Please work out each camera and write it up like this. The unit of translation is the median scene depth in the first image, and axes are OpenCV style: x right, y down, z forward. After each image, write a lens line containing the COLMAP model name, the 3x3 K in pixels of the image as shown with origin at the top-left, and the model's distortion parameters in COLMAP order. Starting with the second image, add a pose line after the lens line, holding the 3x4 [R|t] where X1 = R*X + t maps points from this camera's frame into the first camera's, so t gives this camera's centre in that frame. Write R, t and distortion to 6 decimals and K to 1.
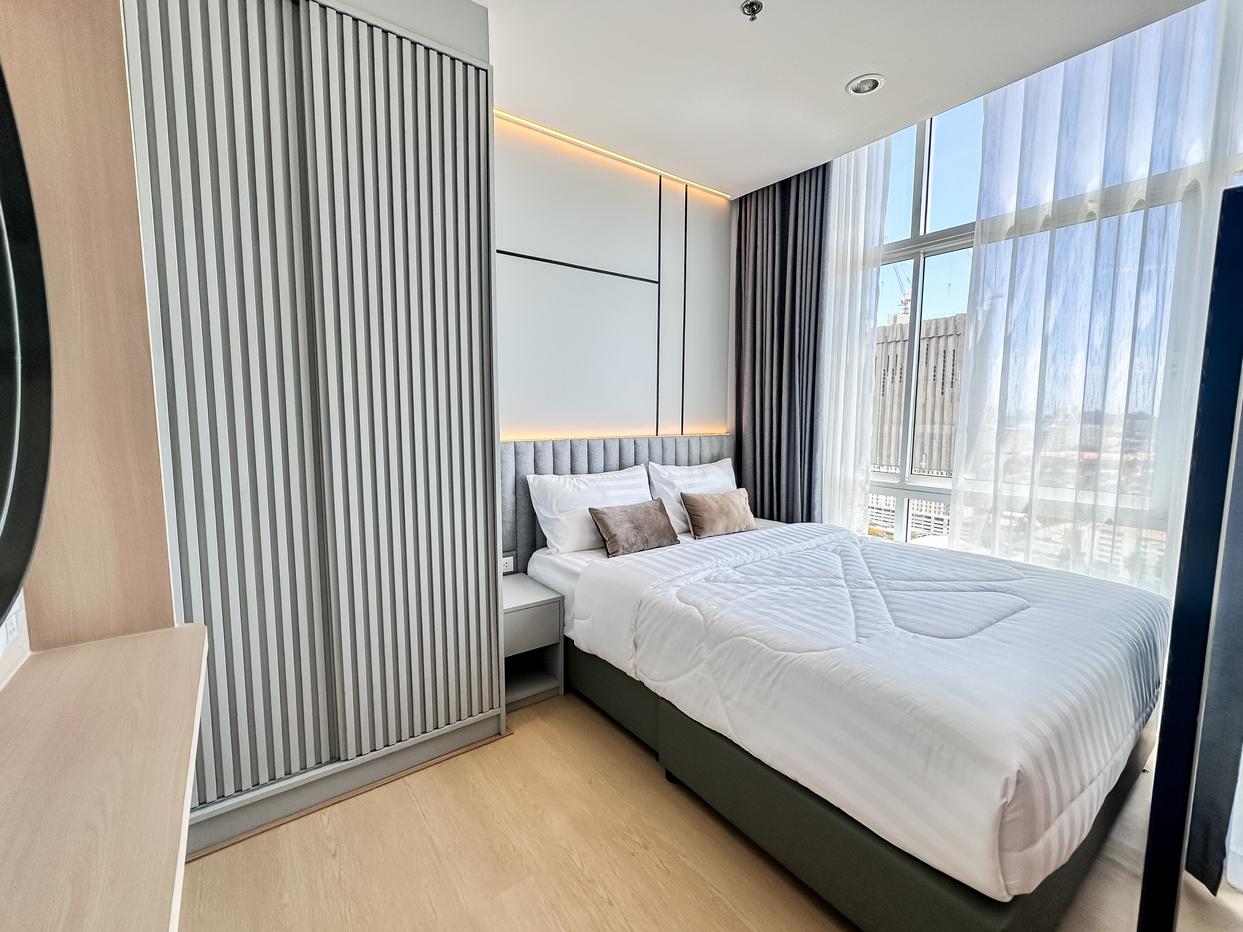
lens RADIAL K [[523.6, 0, 621.5], [0, 523.6, 466.0], [0, 0, 1]] dist [0.001509, 0.000187]
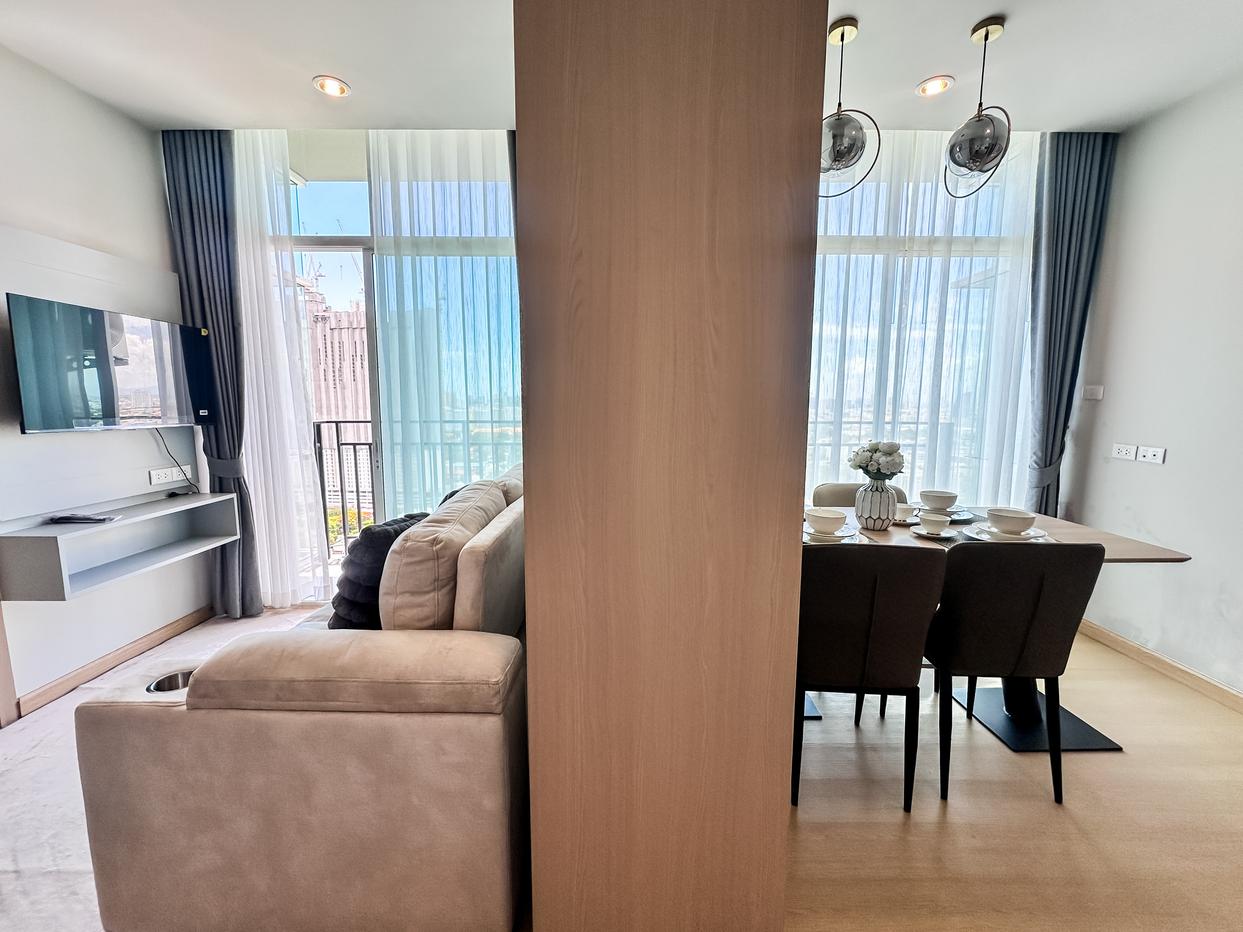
lens RADIAL K [[506.3, 0, 610.2], [0, 506.3, 463.8], [0, 0, 1]] dist [-0.000259, -0.000162]
pose [[0.594171, -0.103017, 0.797714, 0.209280], [0.077885, 0.994473, 0.070414, 0.088432], [-0.800559, 0.020292, 0.598910, -0.958291]]
